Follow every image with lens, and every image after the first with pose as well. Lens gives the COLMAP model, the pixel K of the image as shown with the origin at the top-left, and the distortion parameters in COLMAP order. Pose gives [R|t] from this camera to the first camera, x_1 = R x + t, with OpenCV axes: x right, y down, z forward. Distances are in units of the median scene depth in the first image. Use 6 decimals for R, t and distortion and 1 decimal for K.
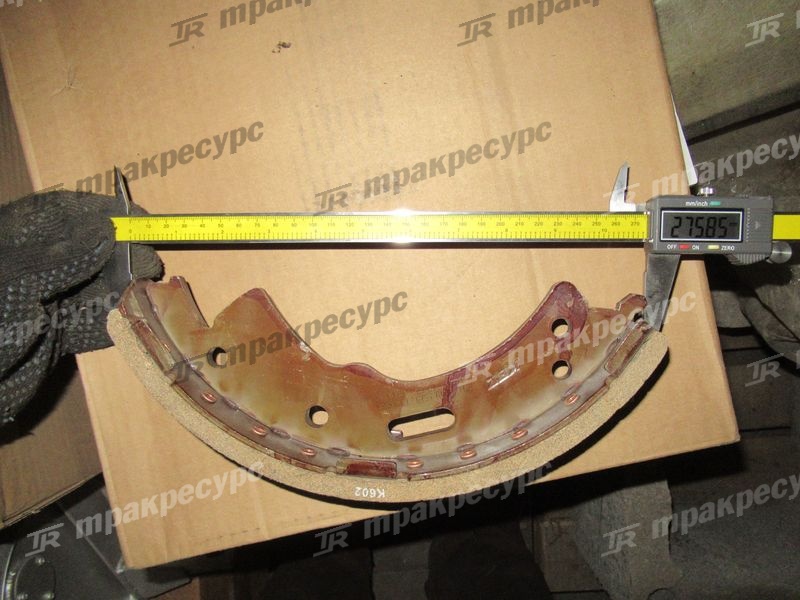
lens RADIAL K [[594.9, 0, 399.4], [0, 594.9, 299.2], [0, 0, 1]] dist [-0.000206, 0.005289]
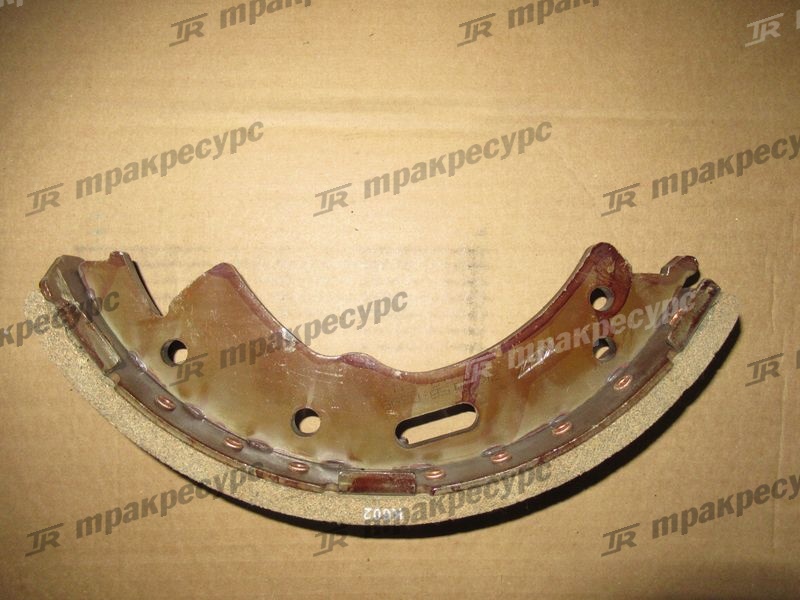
lens RADIAL K [[594.9, 0, 402.2], [0, 594.9, 302.3], [0, 0, 1]] dist [-0.000206, 0.005289]
pose [[0.995162, -0.033819, 0.092242, -0.076980], [0.037543, 0.998536, -0.038940, 0.071108], [-0.090791, 0.042214, 0.994975, 0.188528]]
